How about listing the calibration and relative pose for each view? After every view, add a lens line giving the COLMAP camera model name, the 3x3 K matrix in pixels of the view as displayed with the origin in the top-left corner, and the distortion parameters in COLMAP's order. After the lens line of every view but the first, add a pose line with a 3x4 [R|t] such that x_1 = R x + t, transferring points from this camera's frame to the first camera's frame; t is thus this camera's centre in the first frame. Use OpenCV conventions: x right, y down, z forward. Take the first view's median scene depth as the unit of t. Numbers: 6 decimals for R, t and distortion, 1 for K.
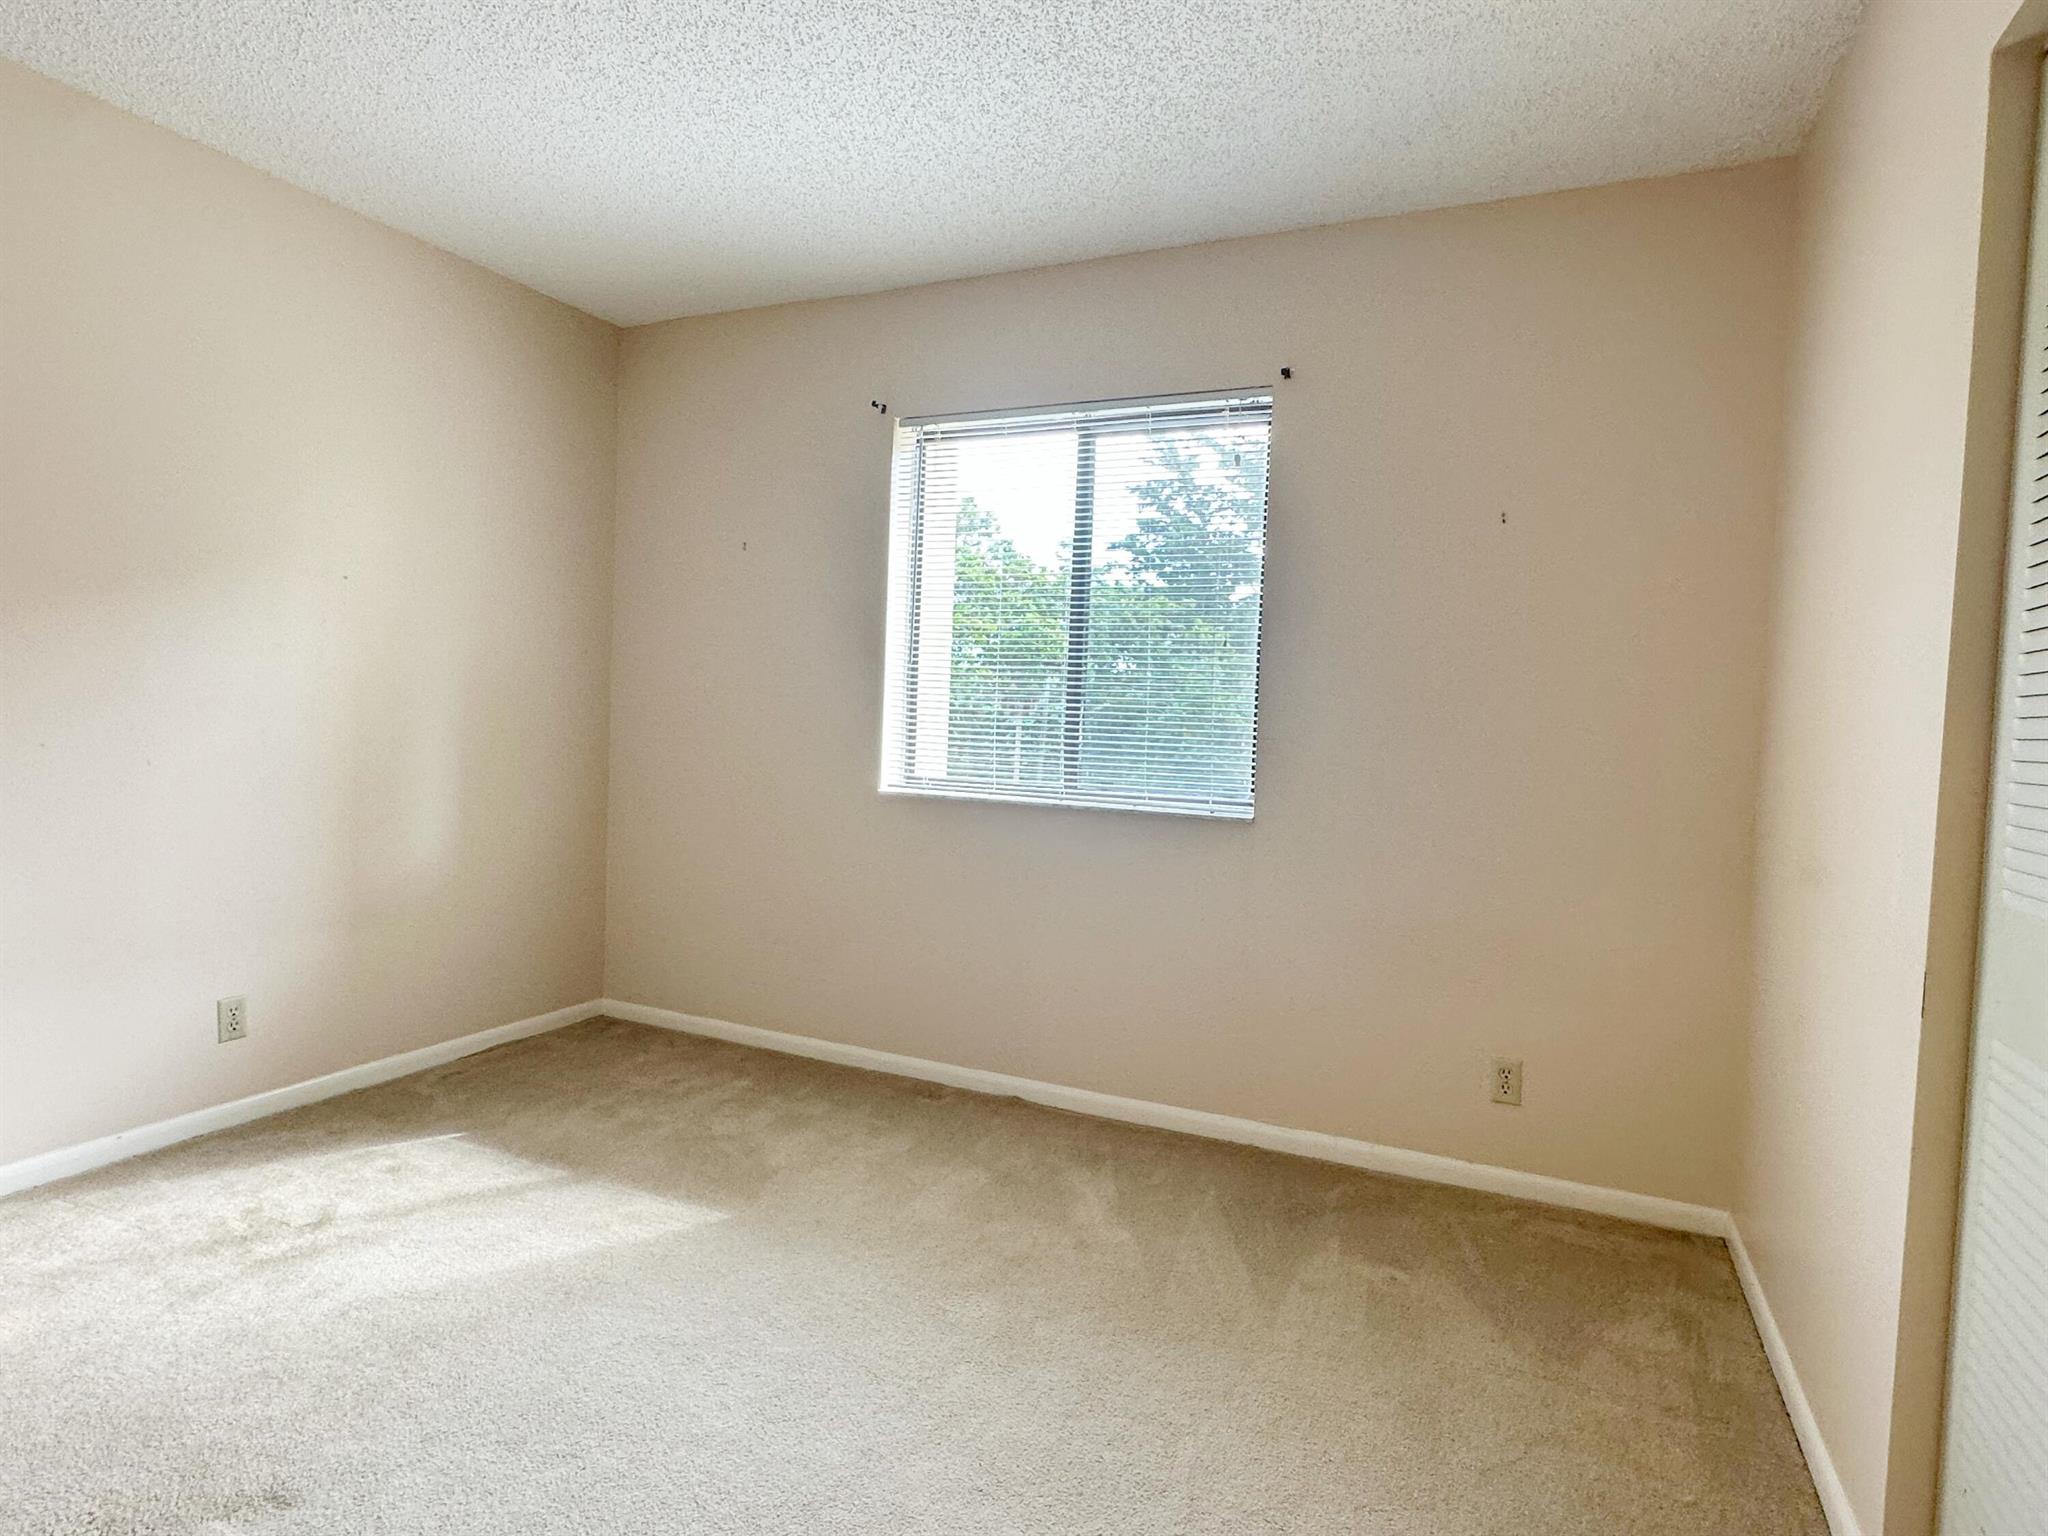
lens RADIAL K [[1109.6, 0, 1024.7], [0, 1109.6, 764.1], [0, 0, 1]] dist [-0.001839, 0.000324]
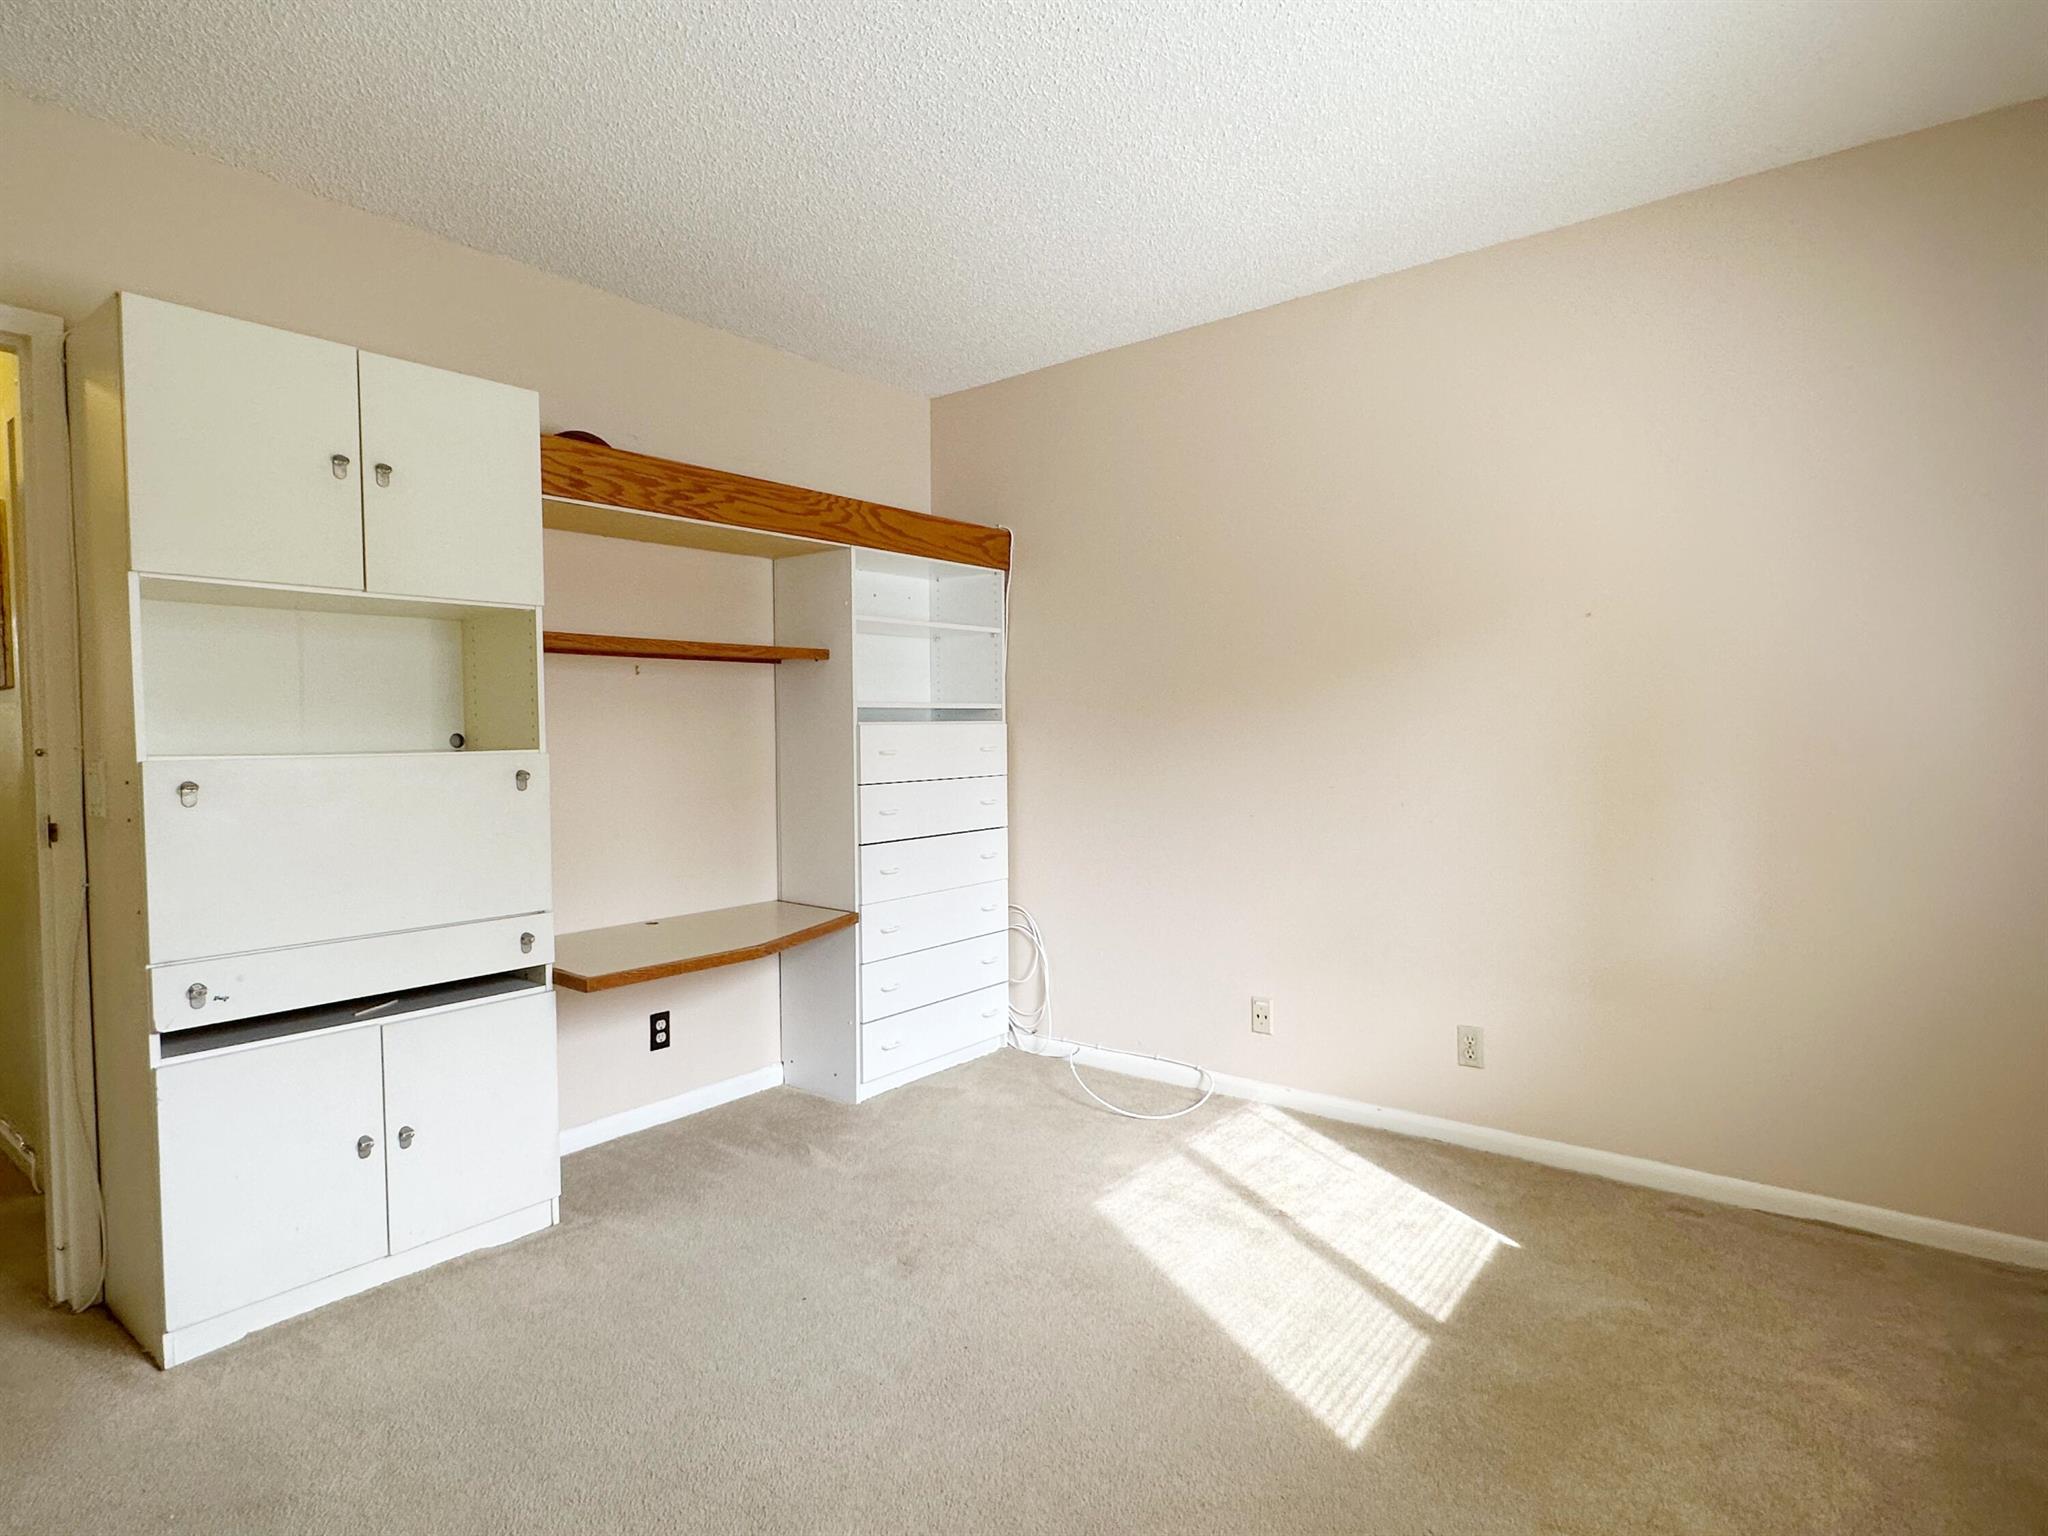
lens RADIAL K [[1109.6, 0, 1015.1], [0, 1109.6, 769.1], [0, 0, 1]] dist [-0.001839, 0.000324]
pose [[-0.246503, 0.000174, -0.969142, 0.435254], [-0.036130, 0.999303, 0.009369, -0.032912], [0.968468, 0.037325, -0.246325, 0.827390]]
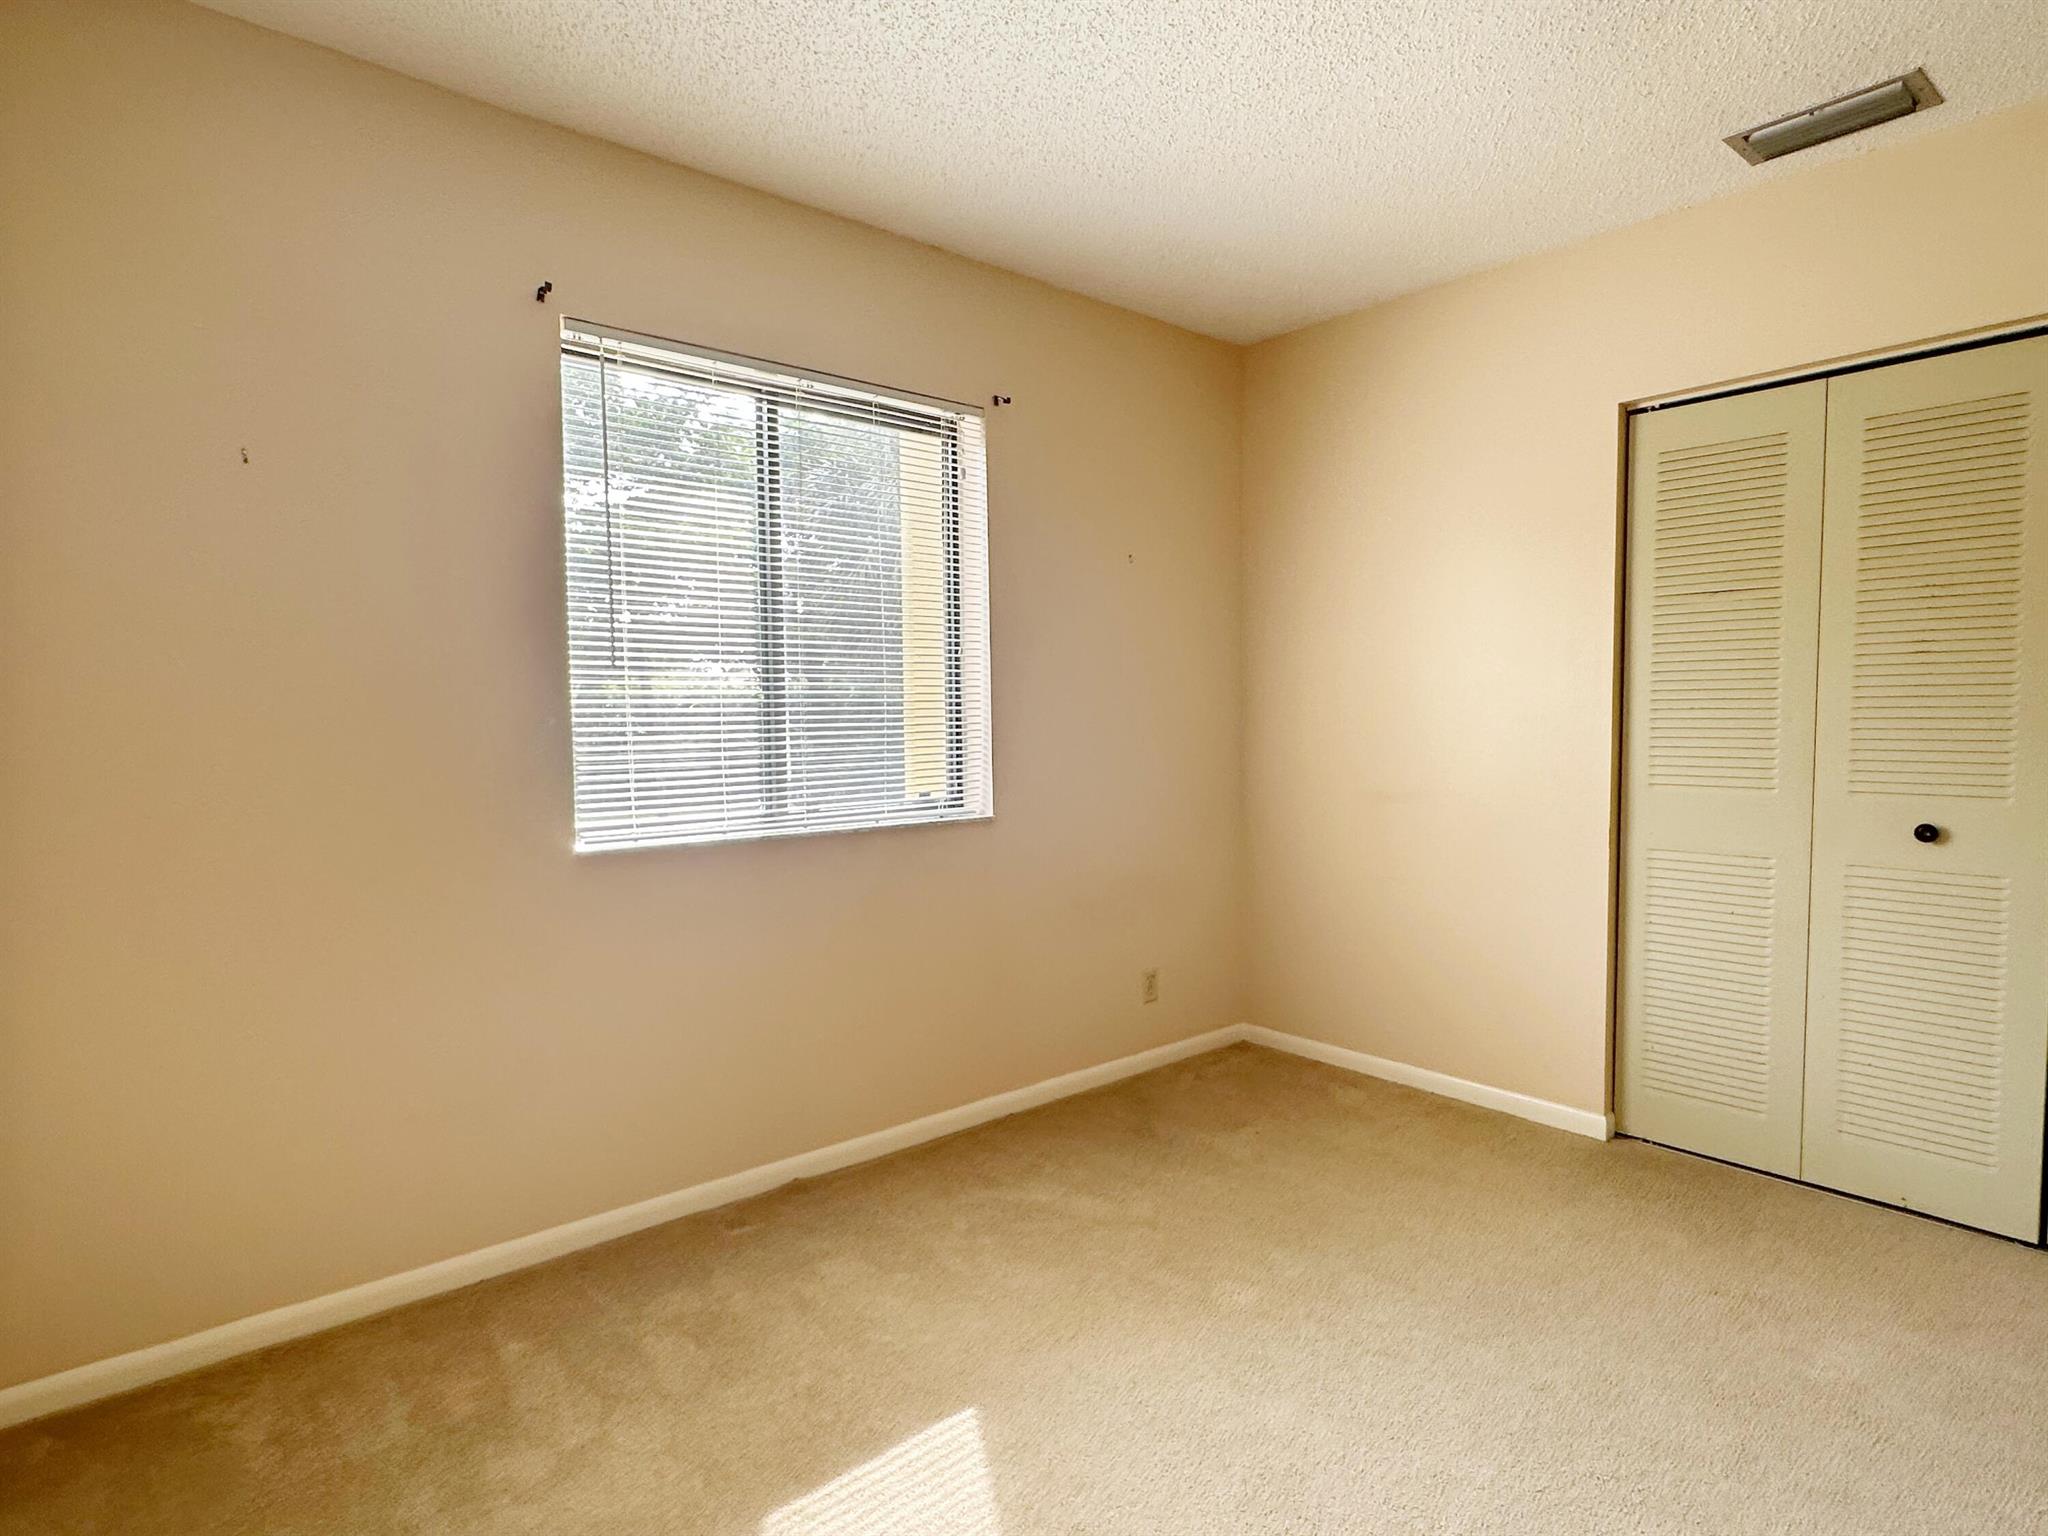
lens RADIAL K [[1109.6, 0, 1032.9], [0, 1109.6, 771.7], [0, 0, 1]] dist [-0.001839, 0.000324]
pose [[0.410442, -0.092858, 0.907147, -0.788657], [0.056048, 0.995490, 0.076541, -0.078491], [-0.910163, 0.019428, 0.413795, 0.551565]]
